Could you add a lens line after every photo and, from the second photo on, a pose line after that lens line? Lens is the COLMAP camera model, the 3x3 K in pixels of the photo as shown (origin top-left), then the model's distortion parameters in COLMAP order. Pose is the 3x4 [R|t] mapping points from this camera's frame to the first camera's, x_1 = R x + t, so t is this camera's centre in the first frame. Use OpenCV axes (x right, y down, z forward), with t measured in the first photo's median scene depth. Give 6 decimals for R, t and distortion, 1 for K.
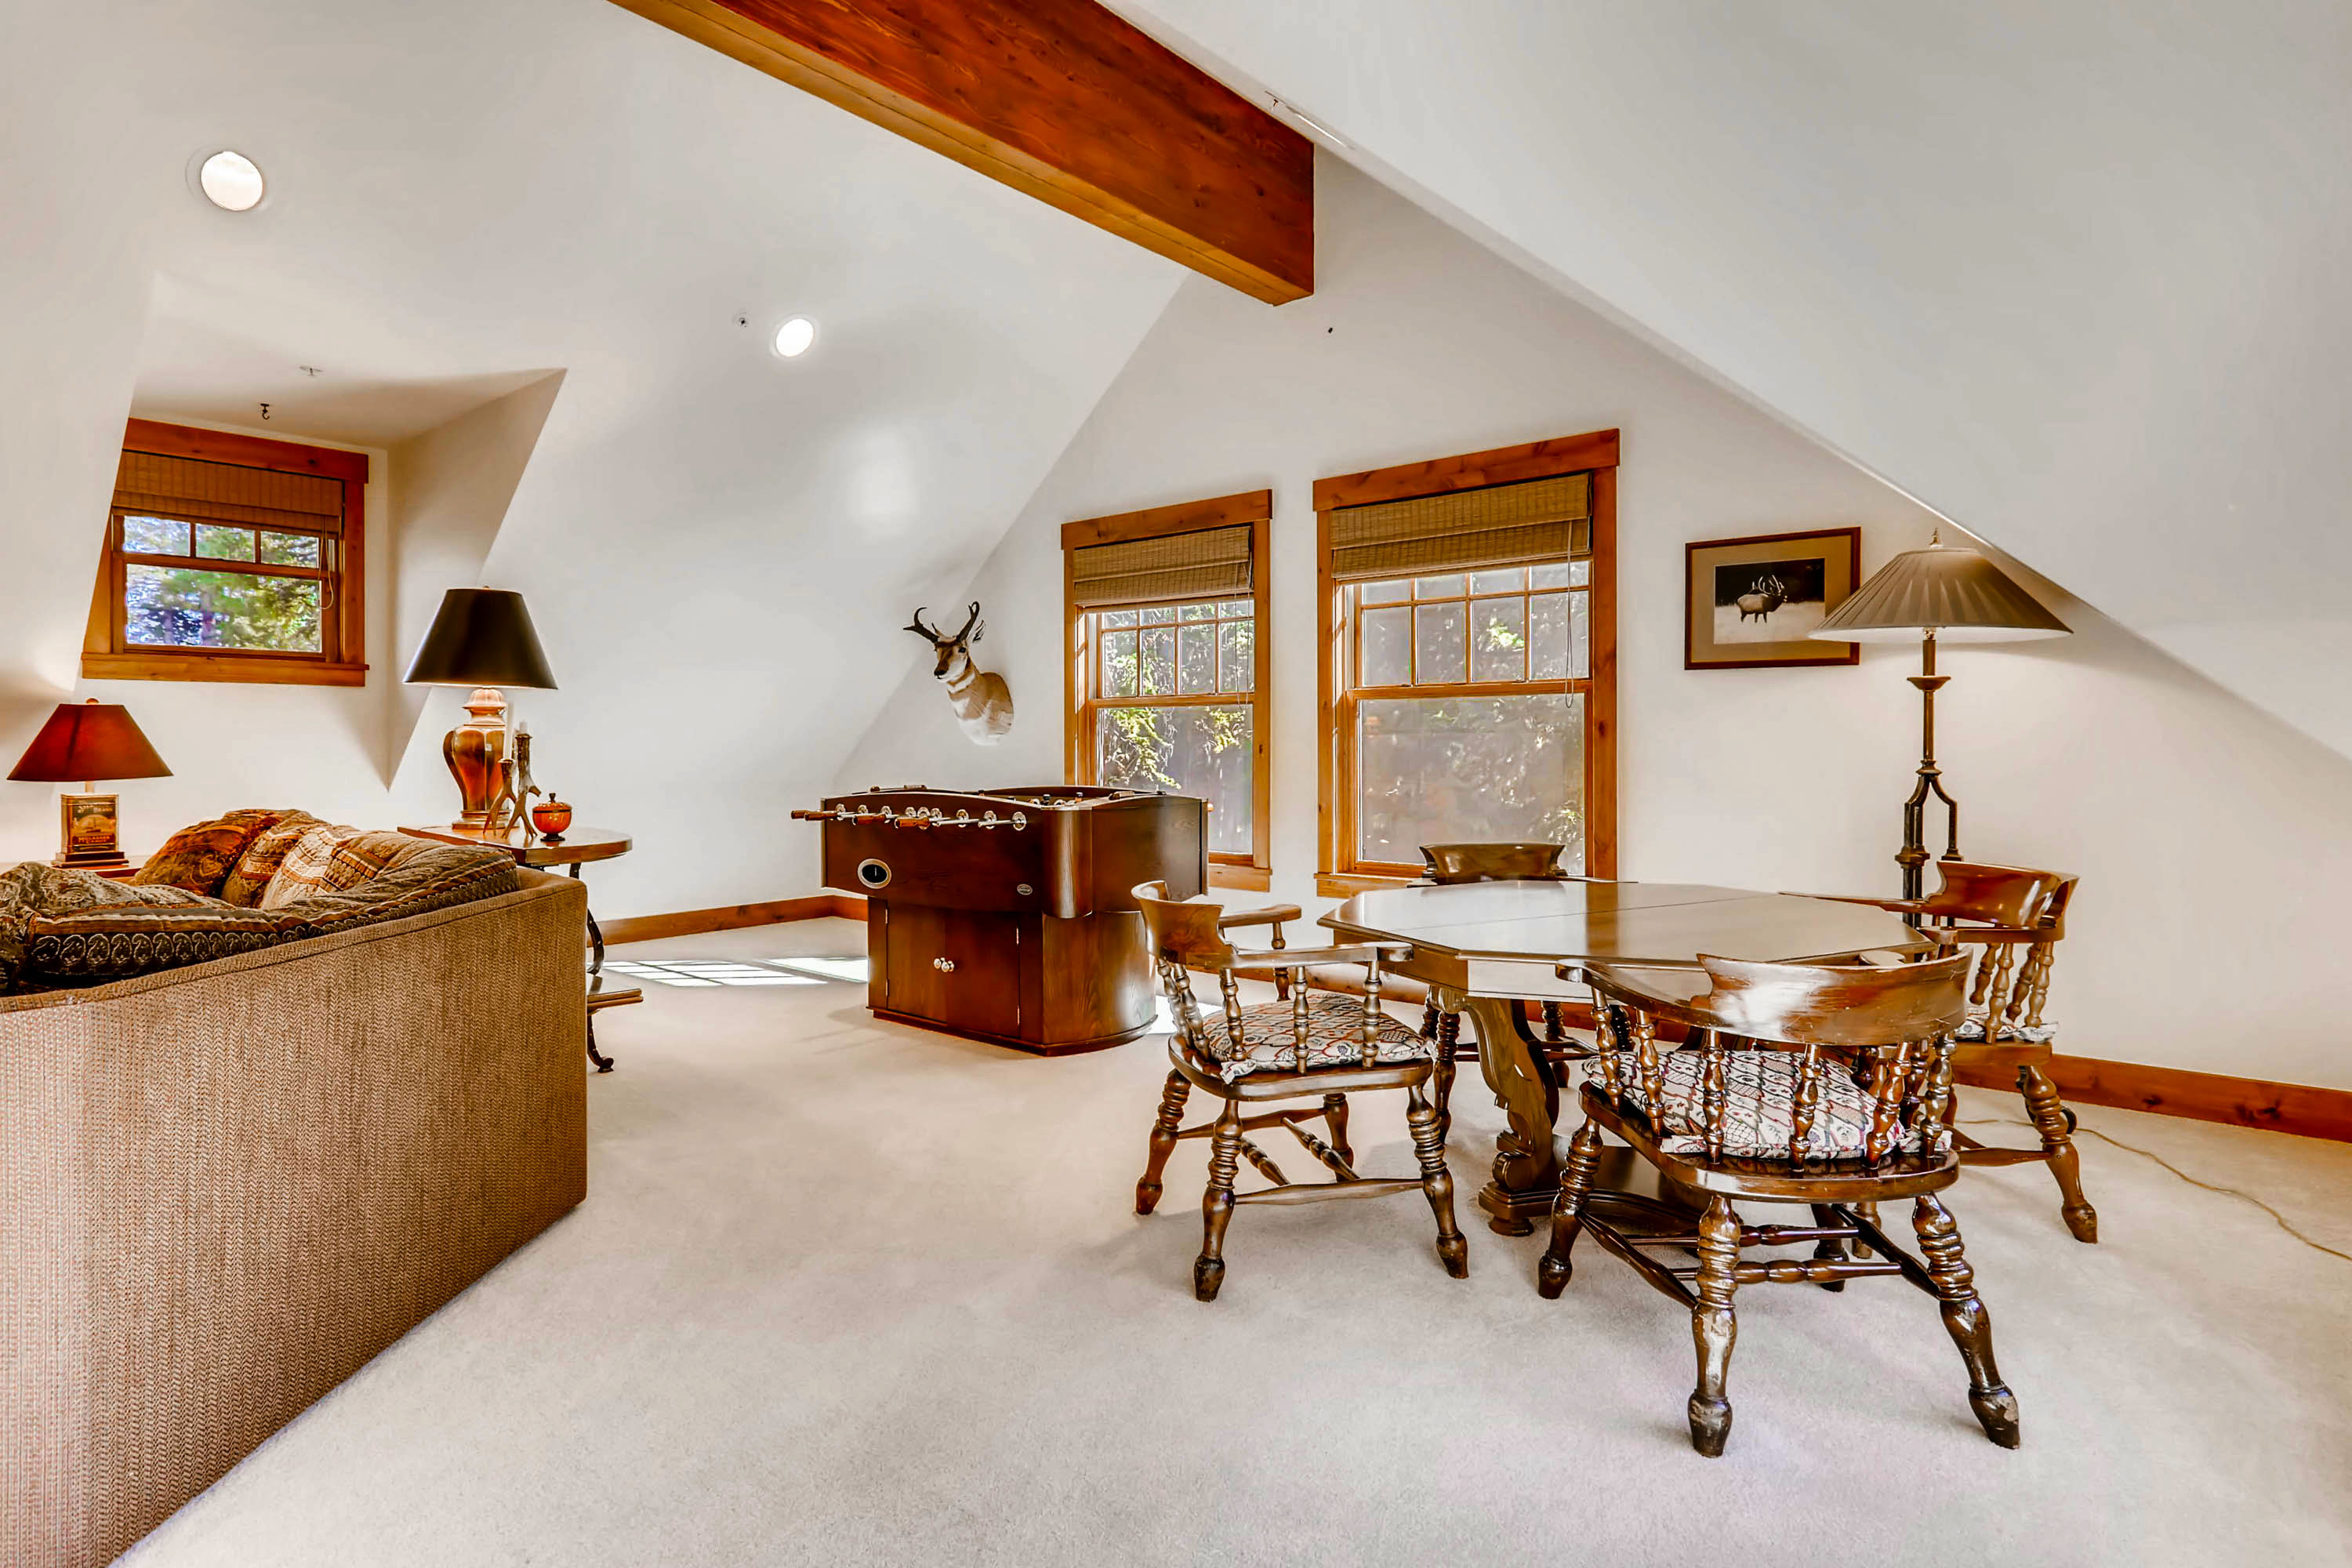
lens RADIAL K [[1173.5, 0, 1184.0], [0, 1173.5, 742.2], [0, 0, 1]] dist [0.001954, 0.000758]
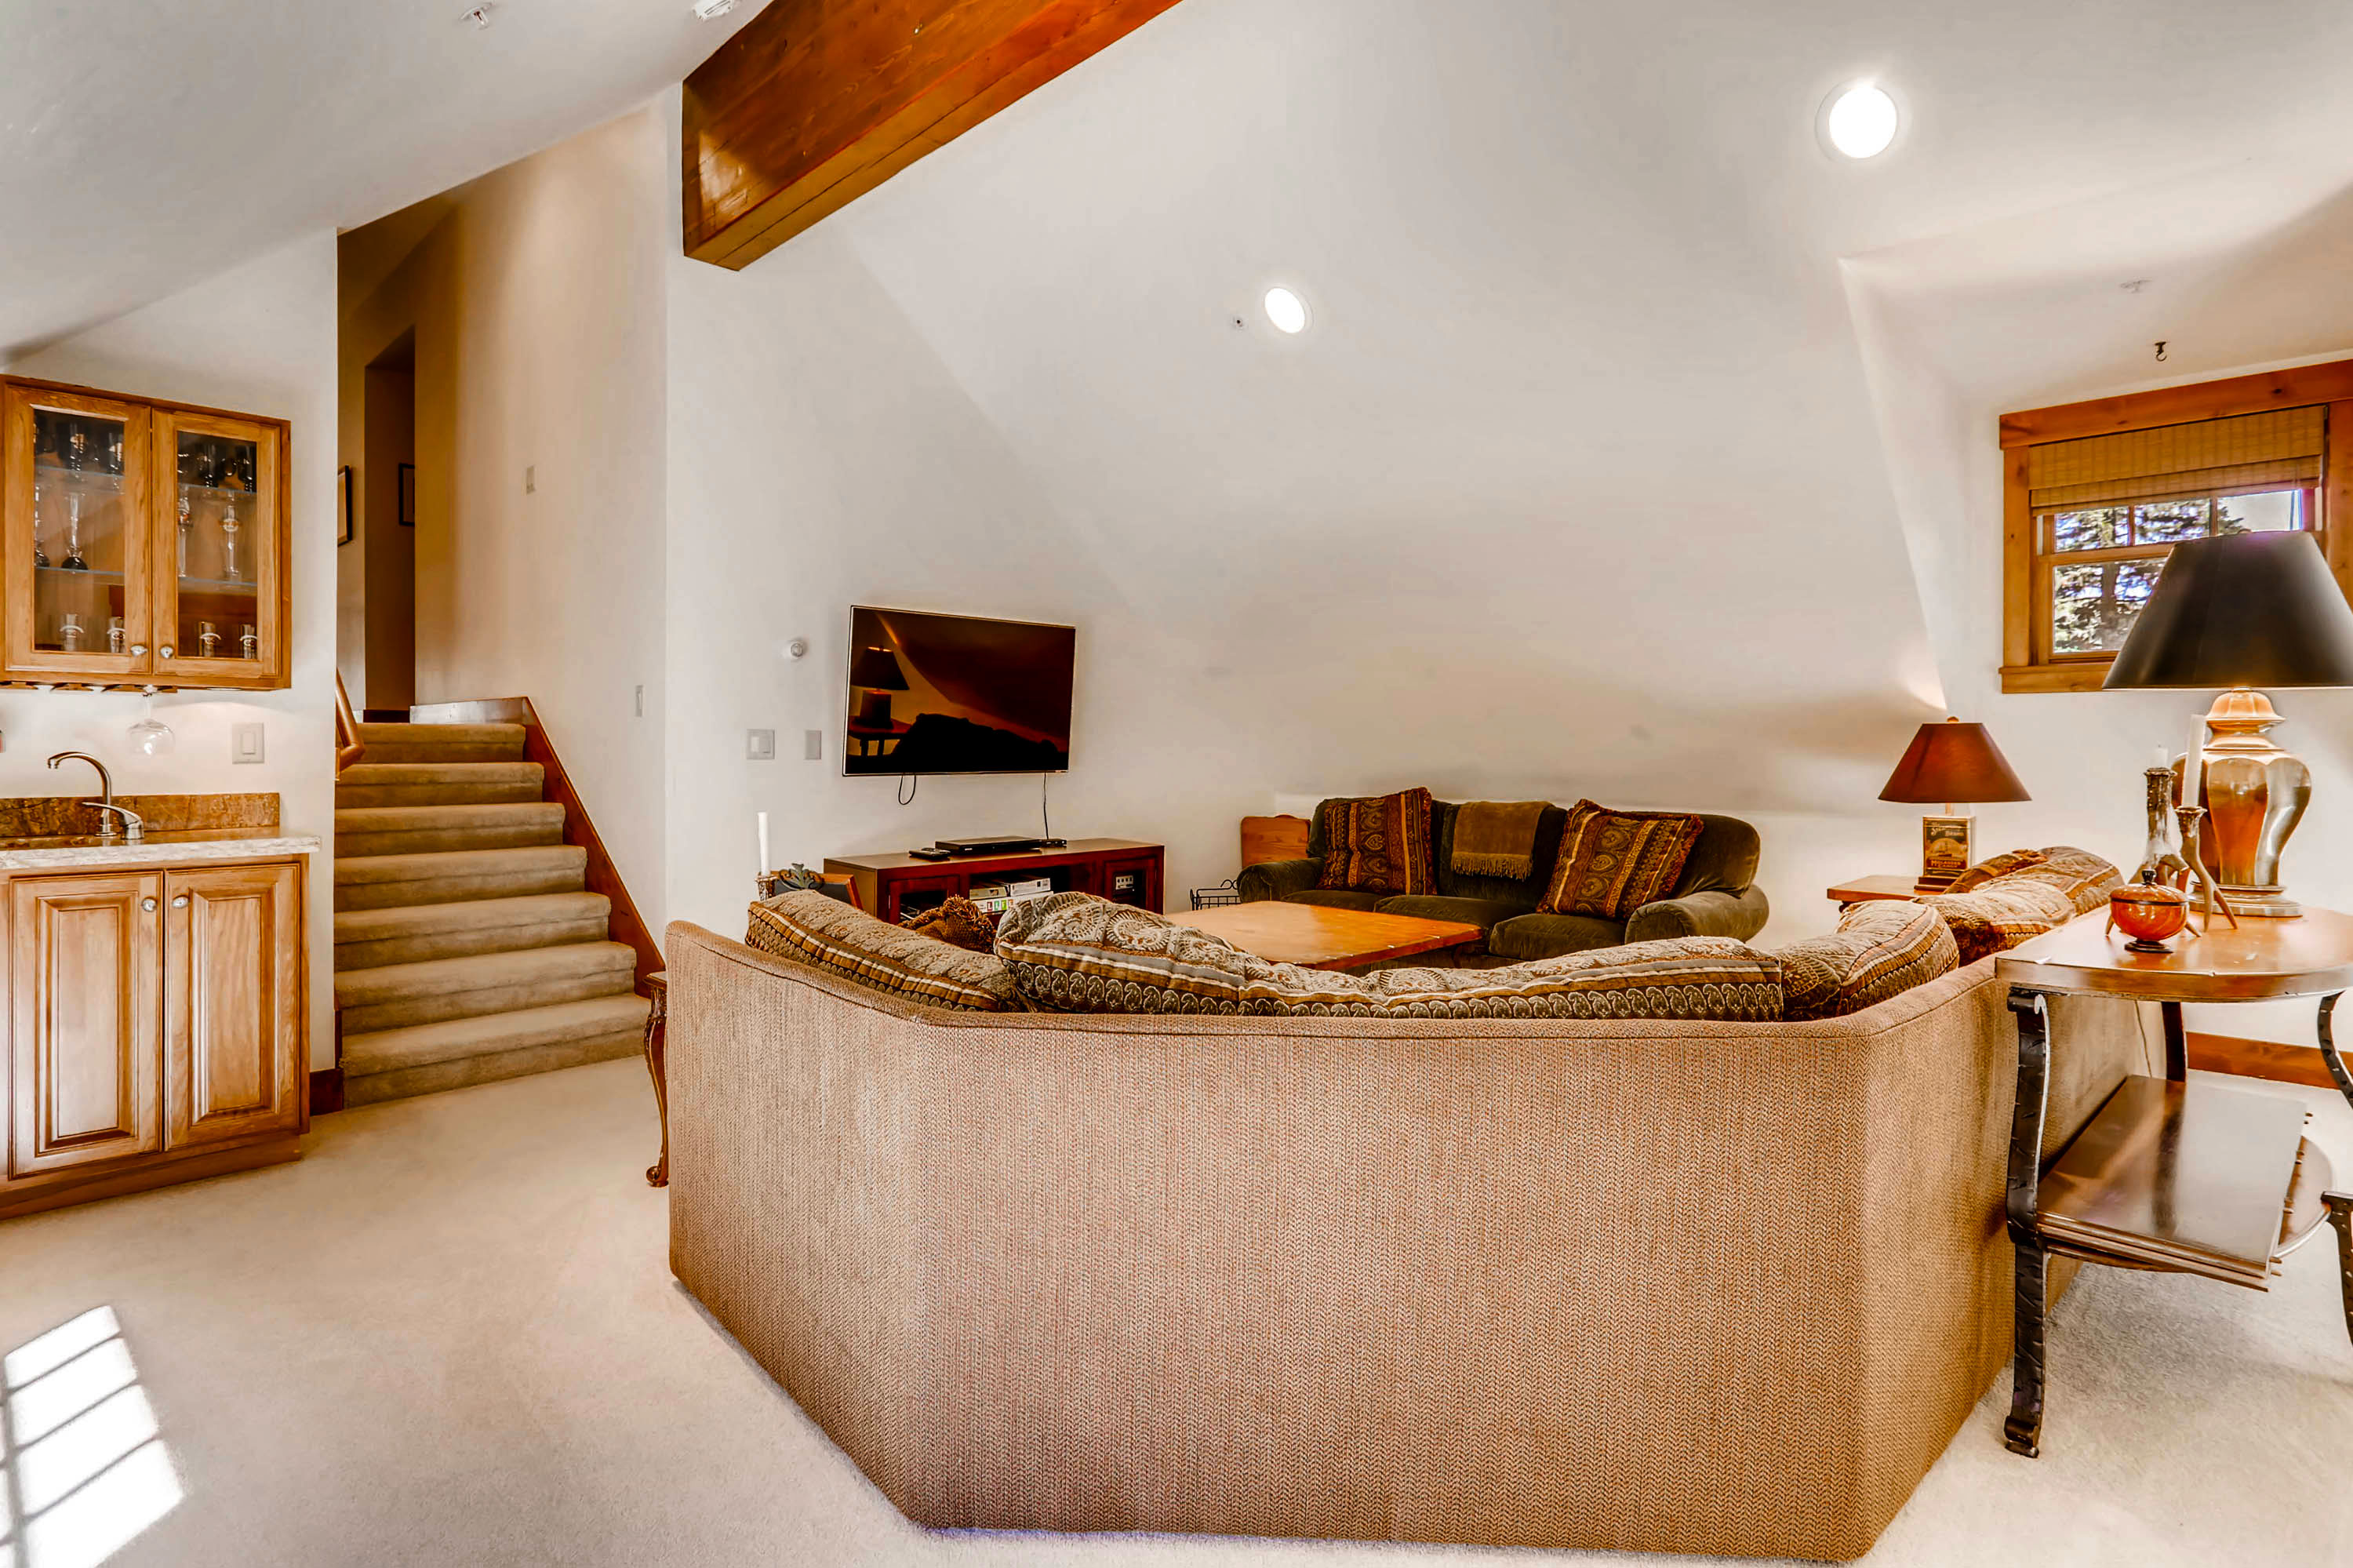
lens RADIAL K [[1174.1, 0, 1184.5], [0, 1174.1, 742.2], [0, 0, 1]] dist [0.001954, 0.000758]
pose [[-0.051364, -0.000372, -0.998680, 0.054611], [0.000707, 1.000000, -0.000409, -0.014905], [0.998680, -0.000728, -0.051364, 0.377999]]
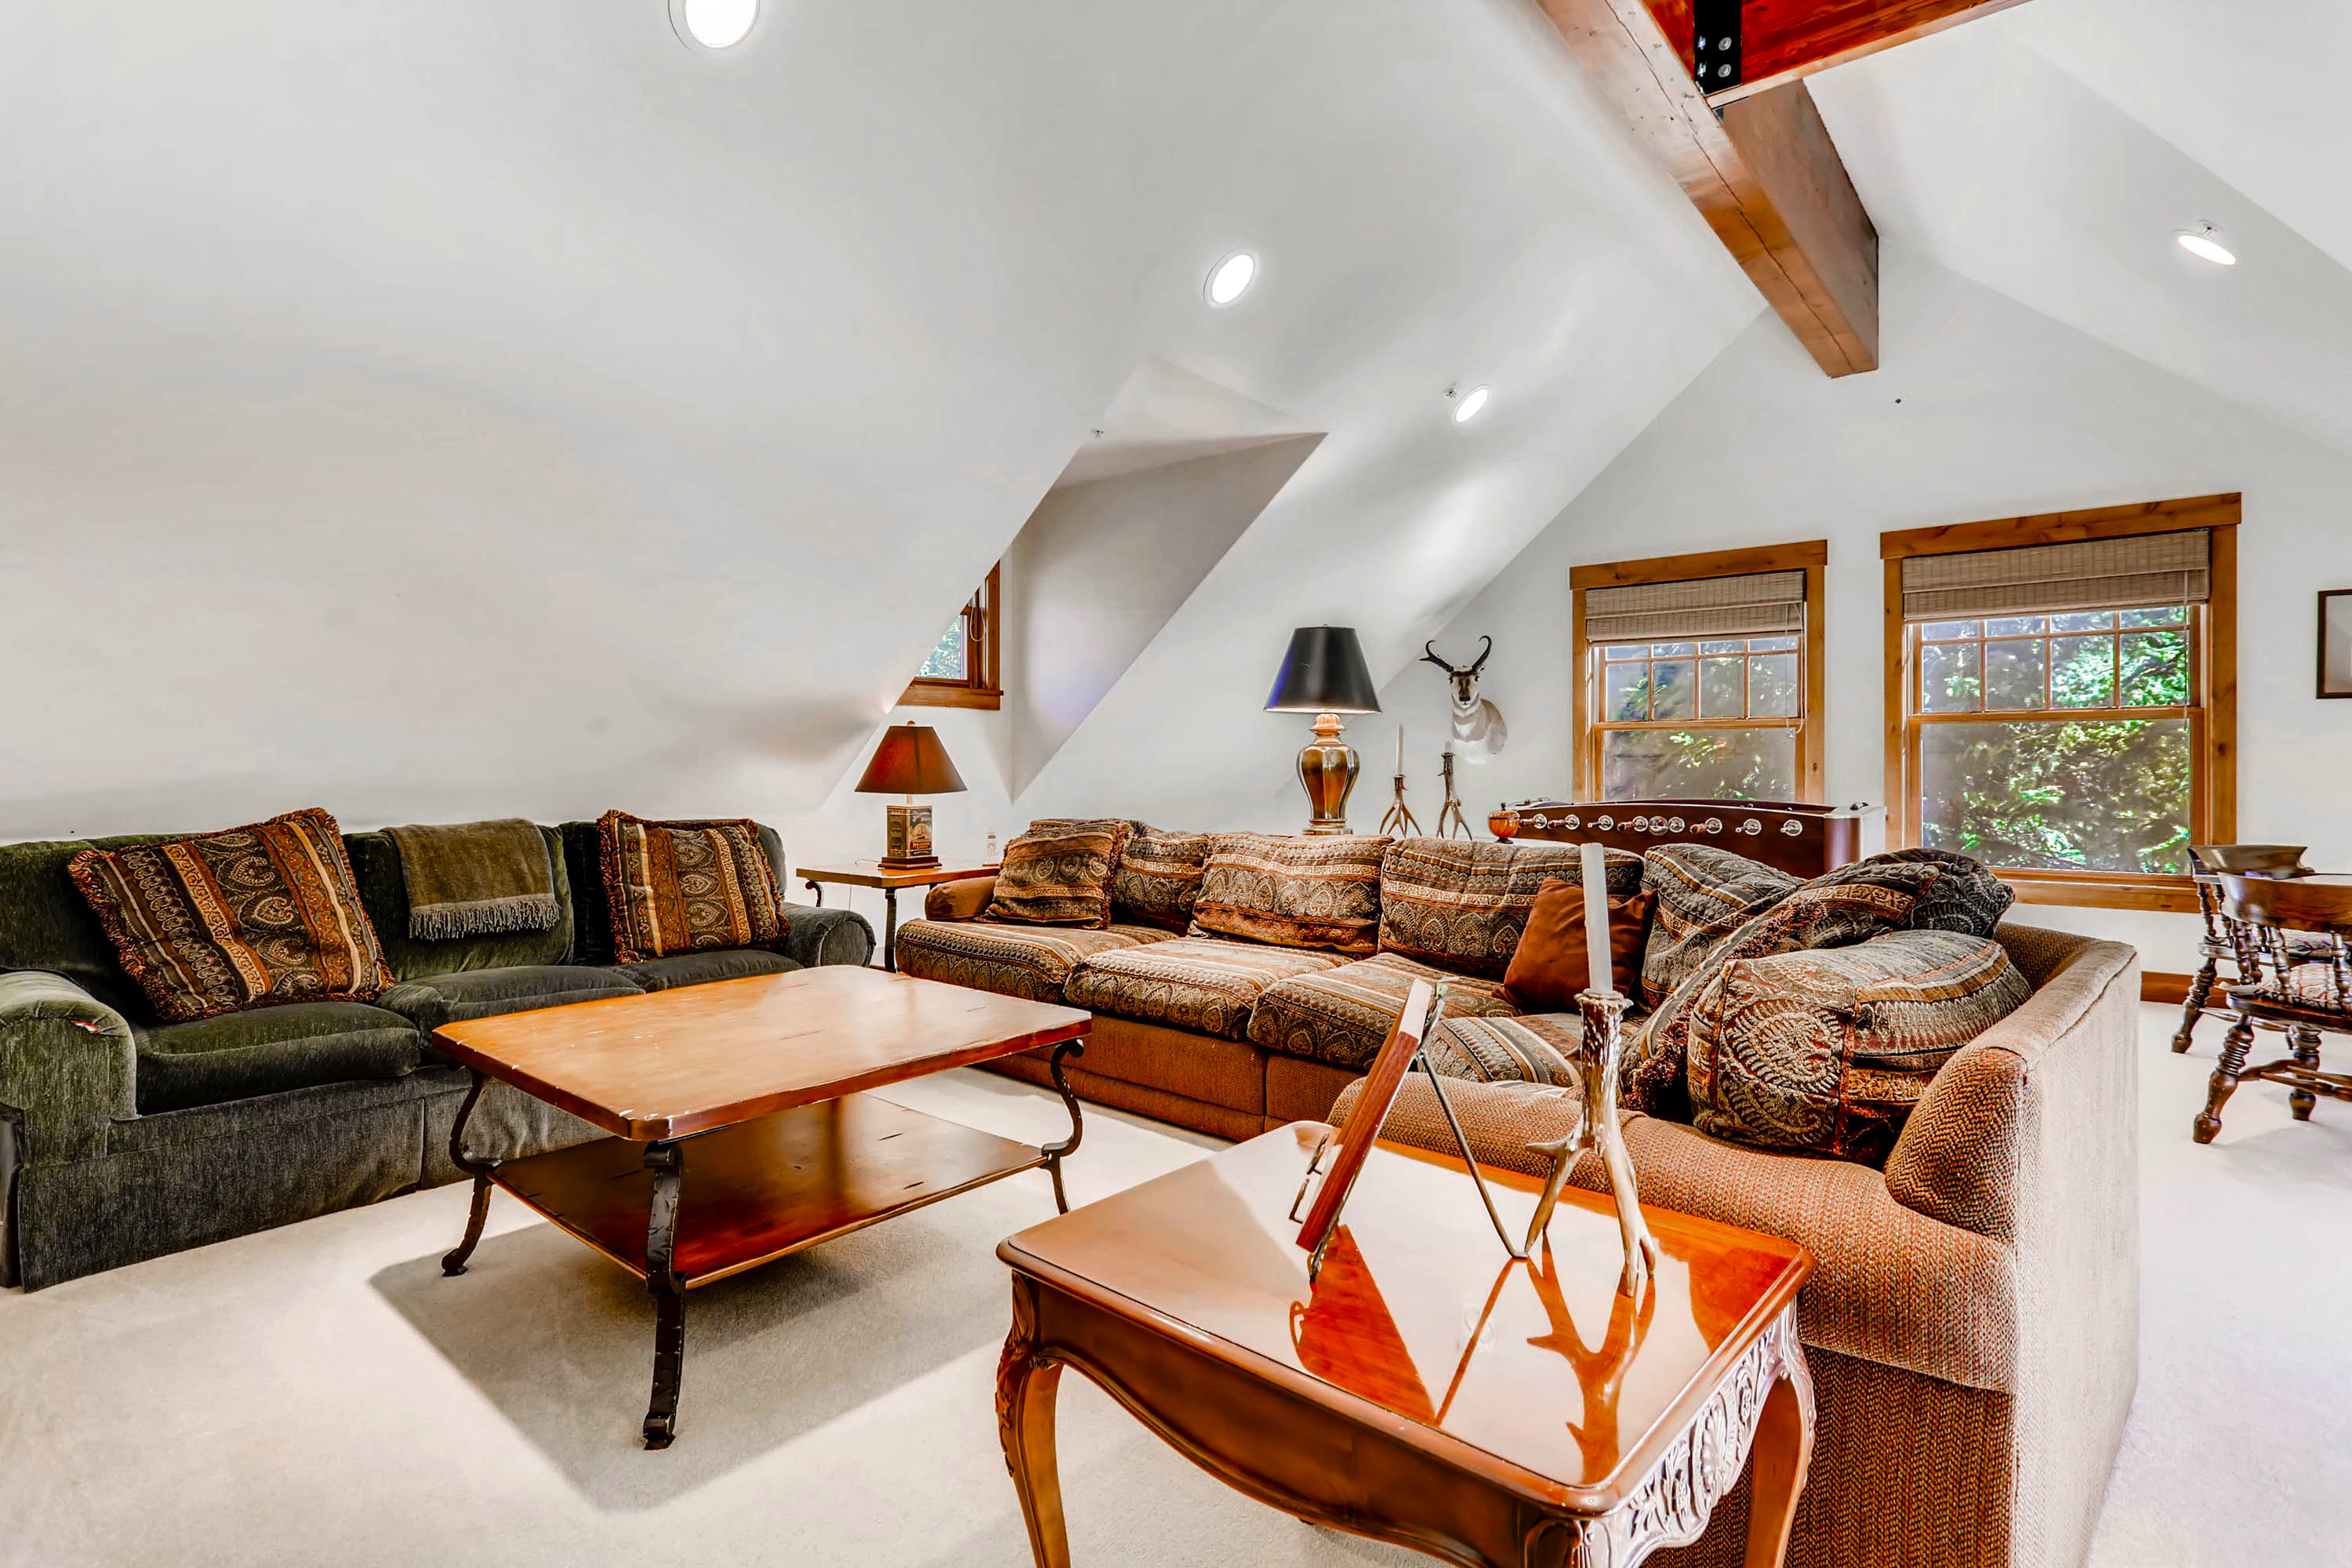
lens RADIAL K [[1108.0, 0, 1222.0], [0, 1108.0, 767.3], [0, 0, 1]] dist [-0.000028, 0.000216]
pose [[0.999665, 0.000641, 0.025870, -0.584150], [-0.000730, 0.999994, 0.003442, 0.003244], [-0.025868, -0.003460, 0.999659, -0.067483]]
